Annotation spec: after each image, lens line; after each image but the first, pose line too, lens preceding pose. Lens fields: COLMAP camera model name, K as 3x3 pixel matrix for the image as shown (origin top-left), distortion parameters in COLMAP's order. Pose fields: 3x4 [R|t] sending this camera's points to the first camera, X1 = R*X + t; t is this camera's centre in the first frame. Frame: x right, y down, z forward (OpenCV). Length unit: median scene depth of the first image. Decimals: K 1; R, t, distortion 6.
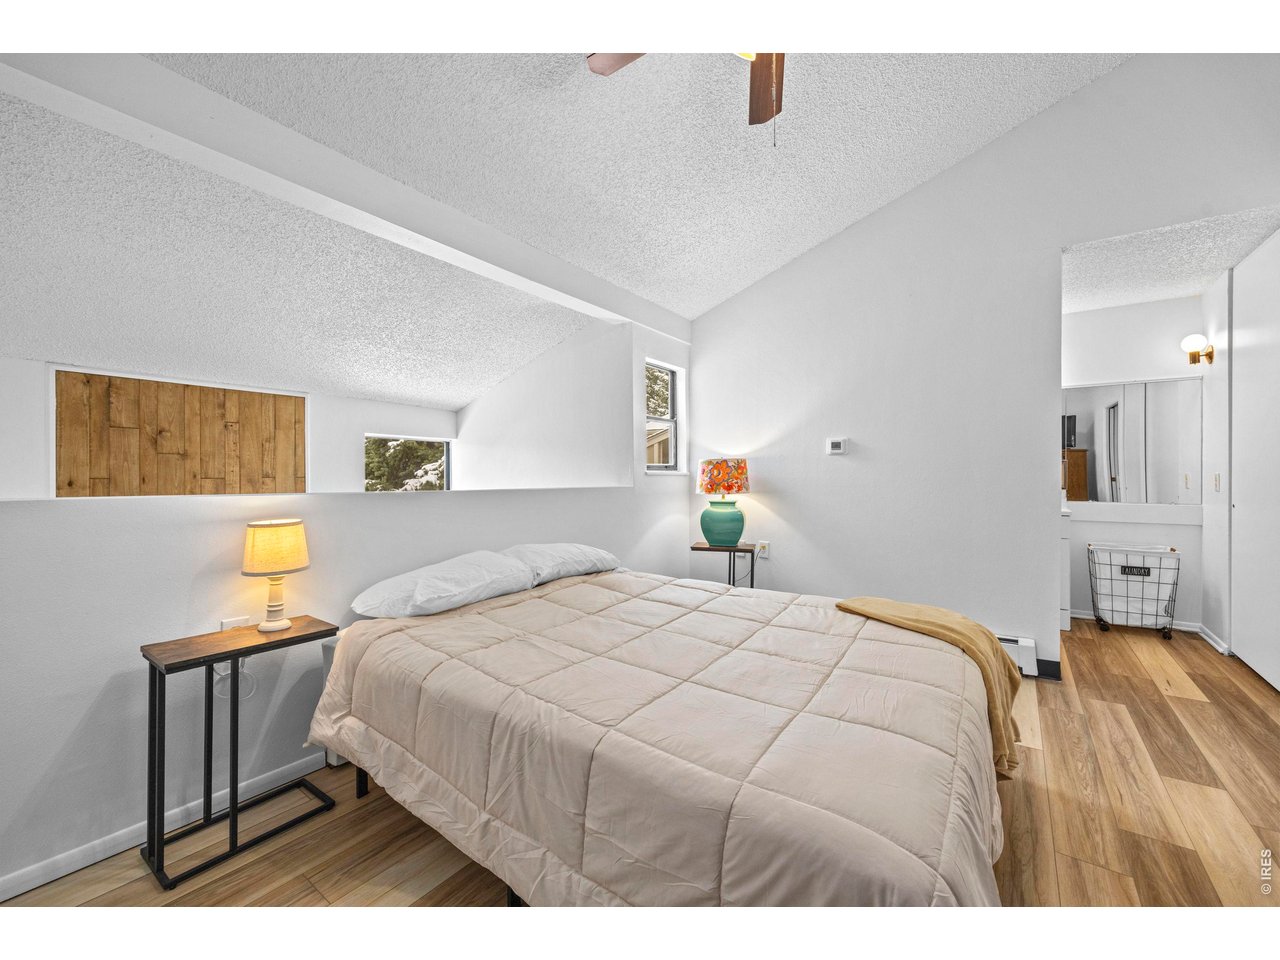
lens RADIAL K [[518.2, 0, 642.1], [0, 518.2, 463.9], [0, 0, 1]] dist [-0.001695, -0.000185]
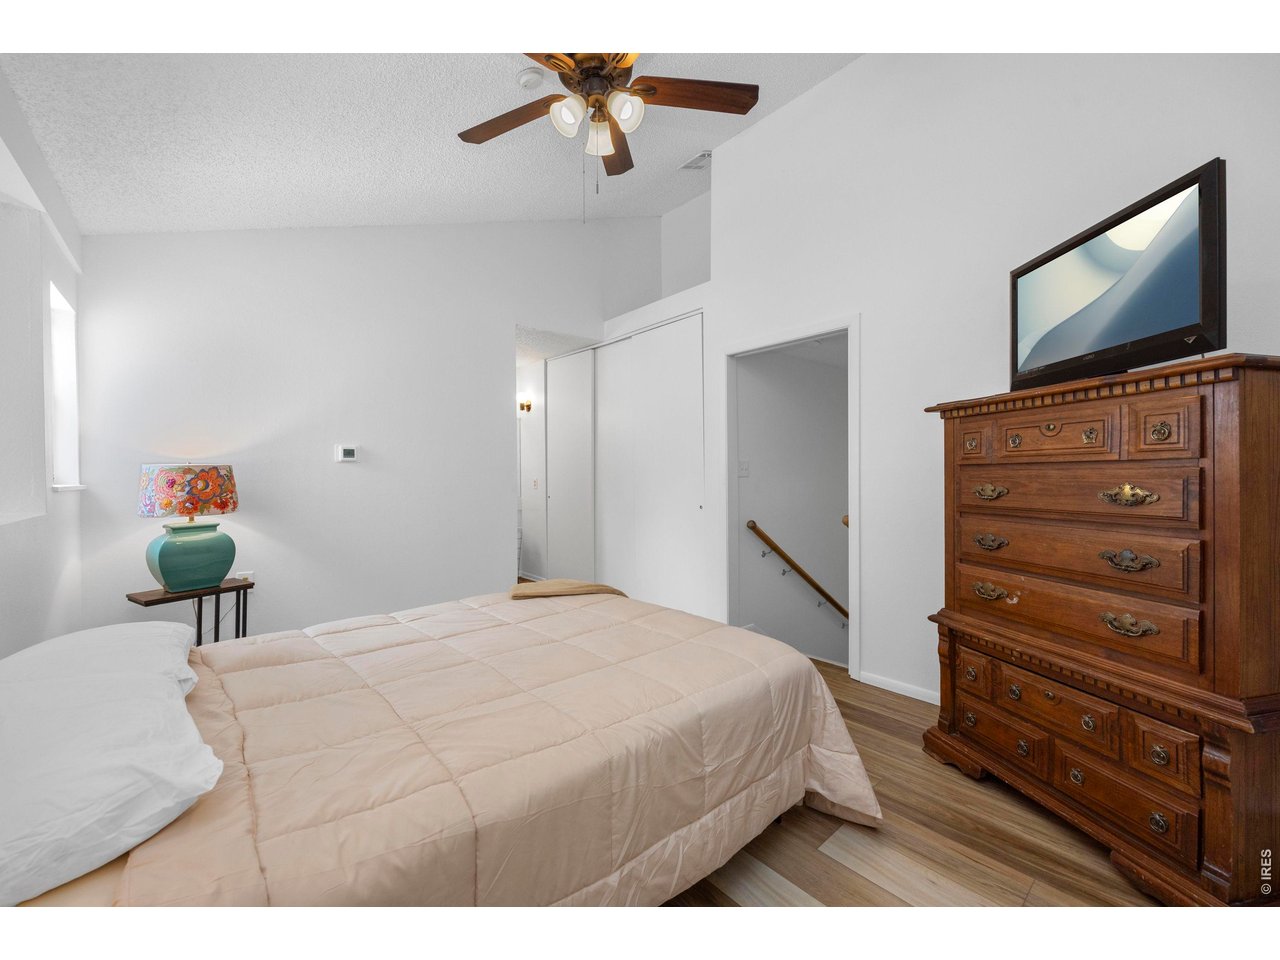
lens RADIAL K [[518.2, 0, 642.1], [0, 518.2, 463.9], [0, 0, 1]] dist [-0.001695, -0.000185]
pose [[0.211441, 0.015025, 0.977275, -0.412504], [-0.007518, 0.999877, -0.013746, -0.006143], [-0.977362, -0.004441, 0.211528, 0.270620]]
